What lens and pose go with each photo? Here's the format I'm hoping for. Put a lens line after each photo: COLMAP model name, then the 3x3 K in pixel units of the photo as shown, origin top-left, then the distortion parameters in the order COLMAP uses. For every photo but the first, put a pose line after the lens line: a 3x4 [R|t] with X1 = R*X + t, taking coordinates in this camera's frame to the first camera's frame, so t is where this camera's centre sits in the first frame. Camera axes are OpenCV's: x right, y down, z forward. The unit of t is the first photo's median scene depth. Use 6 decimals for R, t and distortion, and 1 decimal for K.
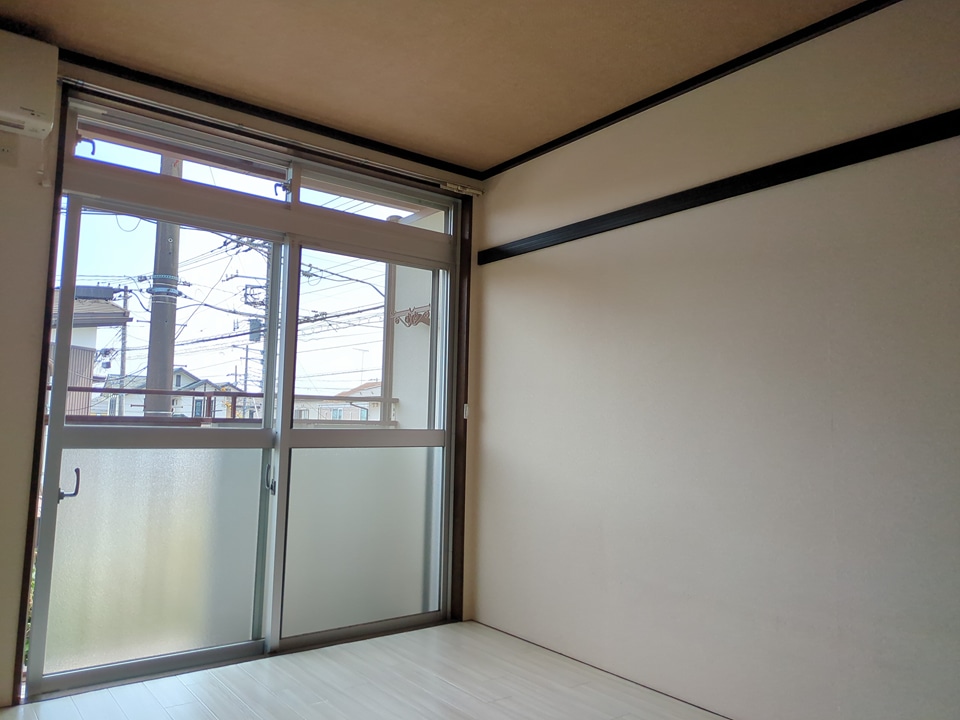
lens RADIAL K [[718.4, 0, 475.0], [0, 718.4, 364.0], [0, 0, 1]] dist [0.034748, -0.012243]
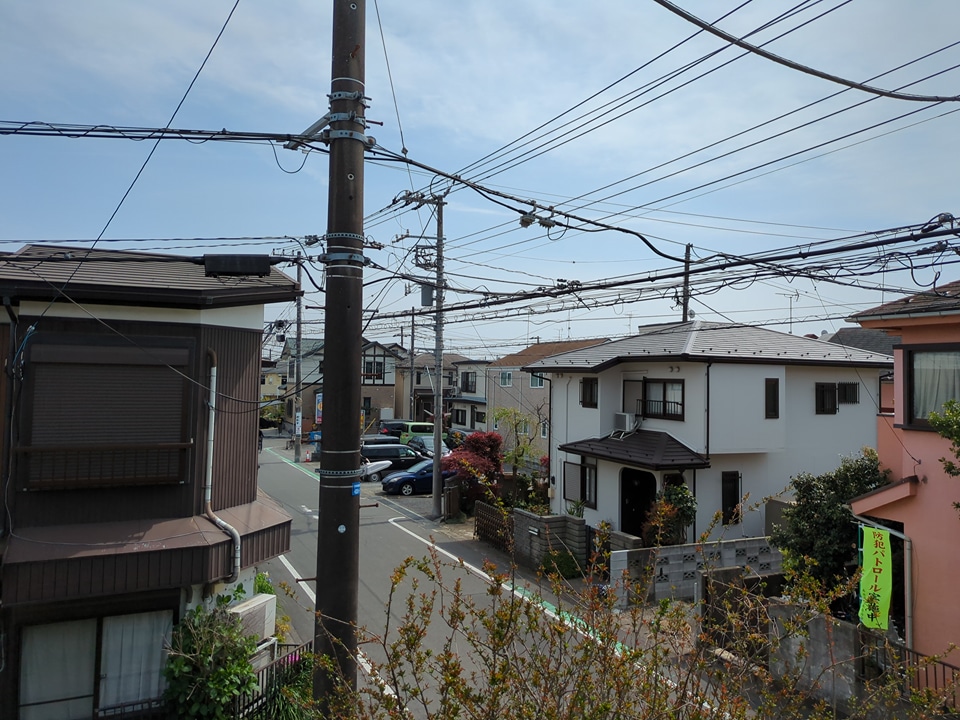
lens RADIAL K [[718.4, 0, 481.9], [0, 718.4, 360.7], [0, 0, 1]] dist [0.034748, -0.012243]
pose [[0.978756, -0.008014, -0.204872, -0.157832], [0.019792, 0.998262, 0.055504, -0.037745], [0.204071, -0.058380, 0.977214, 0.347055]]
